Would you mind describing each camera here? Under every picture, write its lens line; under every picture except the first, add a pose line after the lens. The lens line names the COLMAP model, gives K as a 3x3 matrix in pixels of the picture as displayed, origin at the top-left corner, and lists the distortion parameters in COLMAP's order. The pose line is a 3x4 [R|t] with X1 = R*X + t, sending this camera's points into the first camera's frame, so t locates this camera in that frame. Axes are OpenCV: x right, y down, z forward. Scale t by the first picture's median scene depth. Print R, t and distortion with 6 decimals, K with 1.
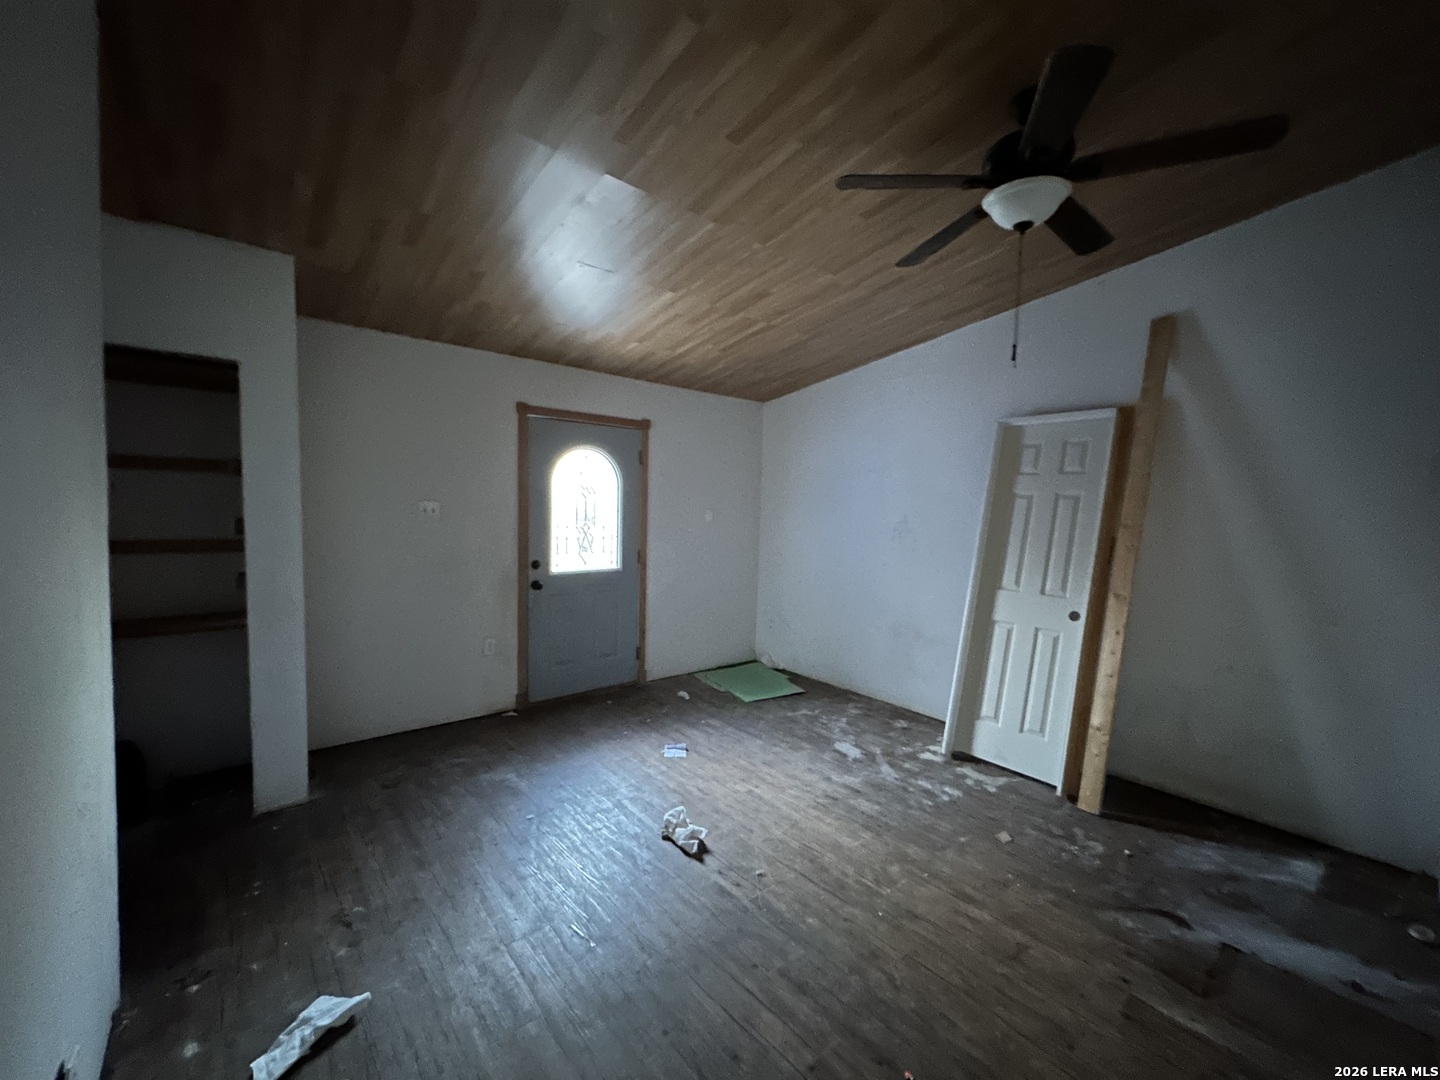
lens RADIAL K [[573.7, 0, 718.7], [0, 573.7, 538.7], [0, 0, 1]] dist [-0.003442, 0.000734]
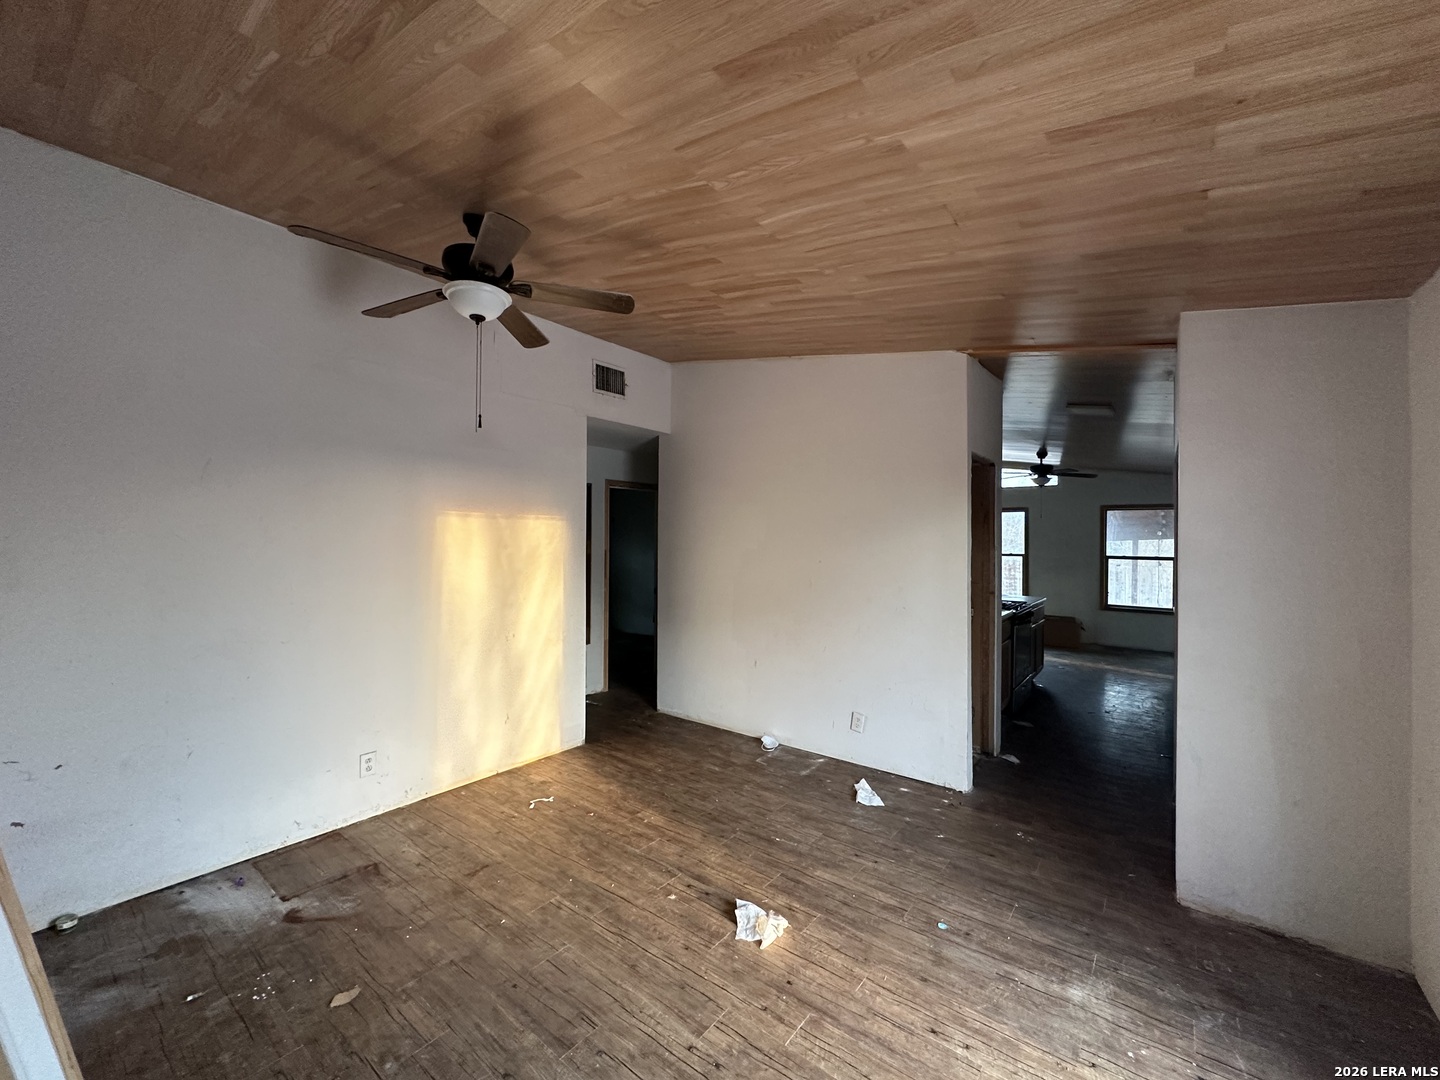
lens RADIAL K [[573.7, 0, 718.7], [0, 573.7, 538.7], [0, 0, 1]] dist [-0.003442, 0.000734]
pose [[-0.976288, -0.036391, -0.213393, 0.210377], [-0.047950, 0.997635, 0.049242, -0.124222], [0.211097, 0.058307, -0.975725, 1.797805]]
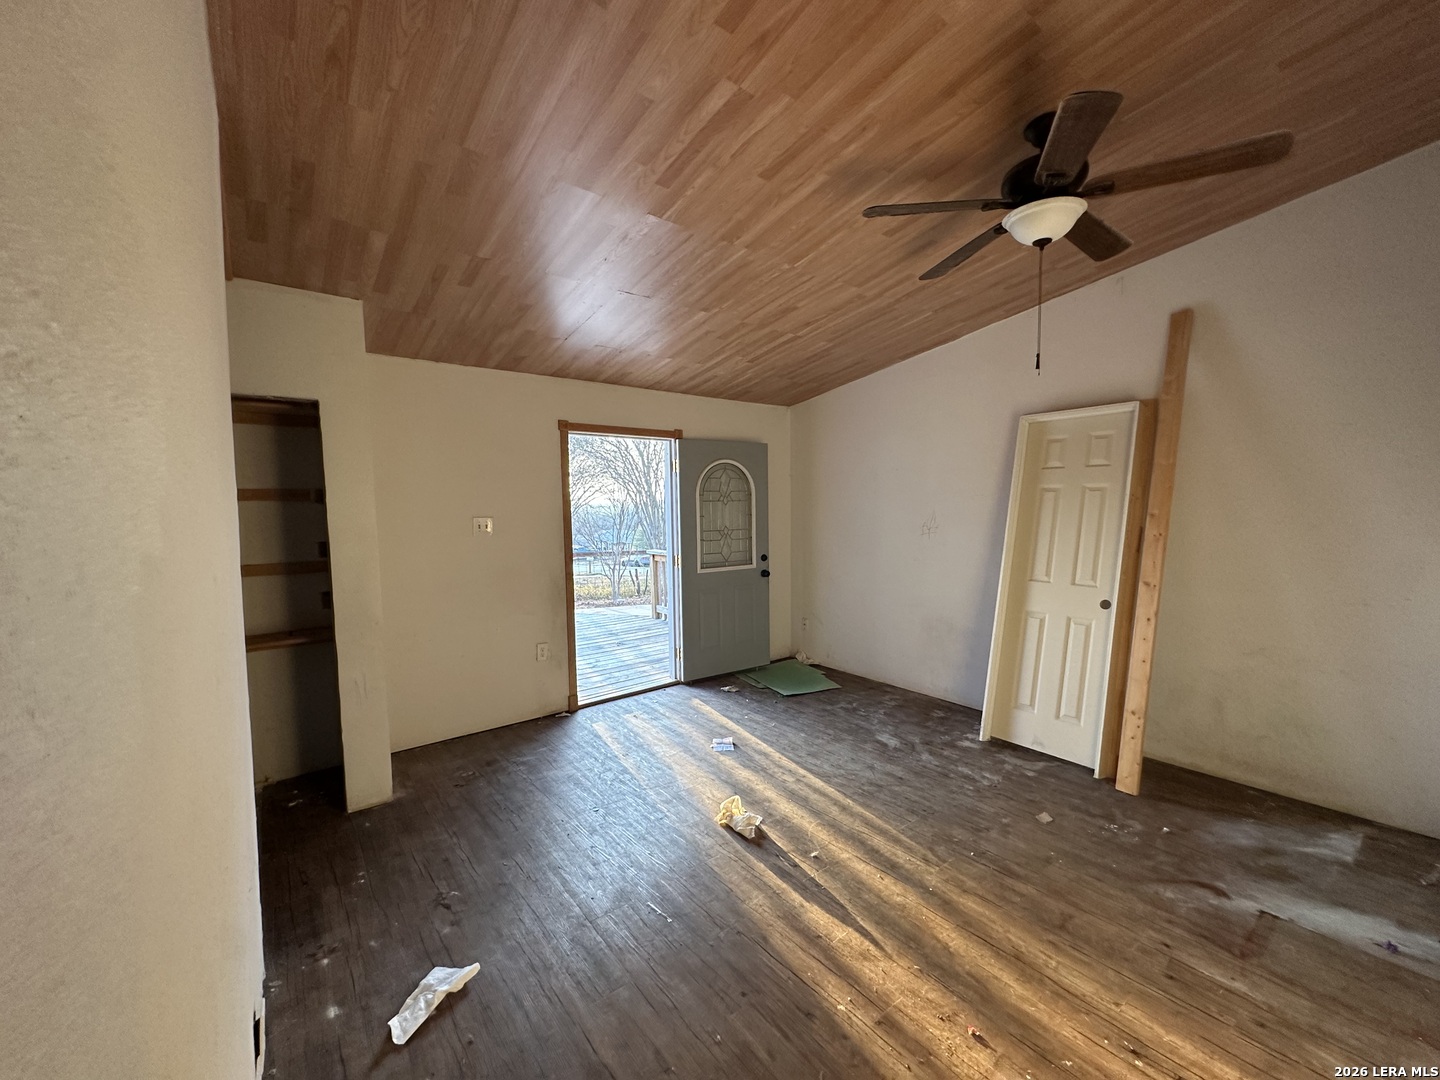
lens RADIAL K [[573.7, 0, 718.7], [0, 573.7, 538.7], [0, 0, 1]] dist [-0.003442, 0.000734]
pose [[0.998563, -0.039894, -0.035789, -0.040778], [0.040035, 0.999193, 0.003247, -0.017305], [0.035631, -0.004676, 0.999354, -0.068363]]
